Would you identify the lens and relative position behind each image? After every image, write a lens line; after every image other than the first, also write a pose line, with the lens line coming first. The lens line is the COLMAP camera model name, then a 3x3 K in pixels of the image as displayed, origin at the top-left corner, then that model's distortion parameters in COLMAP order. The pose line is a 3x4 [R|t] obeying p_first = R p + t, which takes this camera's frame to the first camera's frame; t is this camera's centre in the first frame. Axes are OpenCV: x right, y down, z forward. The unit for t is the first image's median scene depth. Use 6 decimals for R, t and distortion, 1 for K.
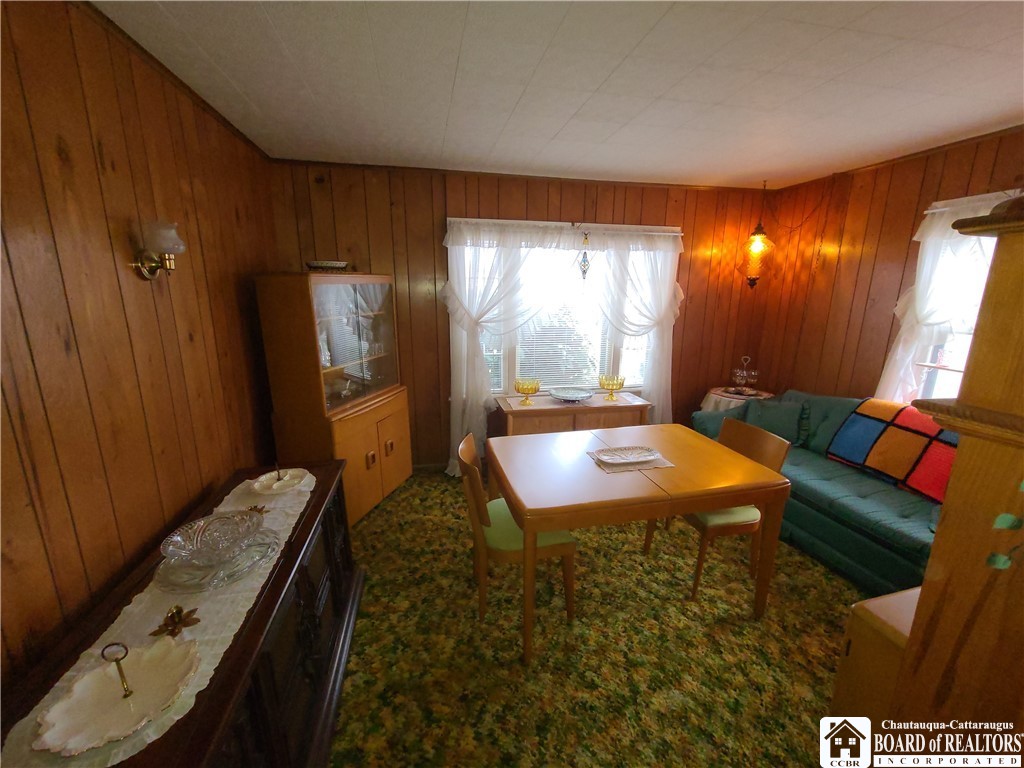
lens RADIAL K [[419.1, 0, 512.9], [0, 419.1, 384.8], [0, 0, 1]] dist [-0.001204, -0.000799]
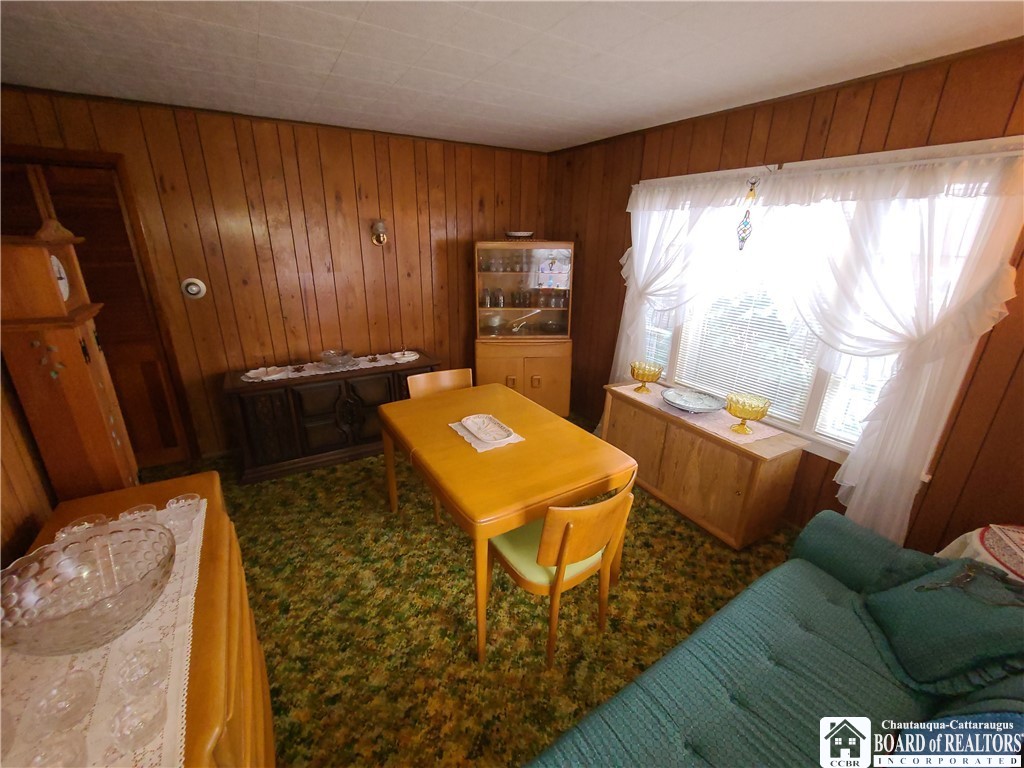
lens RADIAL K [[419.1, 0, 516.1], [0, 419.1, 386.5], [0, 0, 1]] dist [-0.001204, -0.000799]
pose [[0.330510, 0.319501, -0.888078, 0.975710], [-0.231011, 0.939721, 0.252107, -0.169249], [0.915094, 0.121832, 0.384395, 0.548216]]
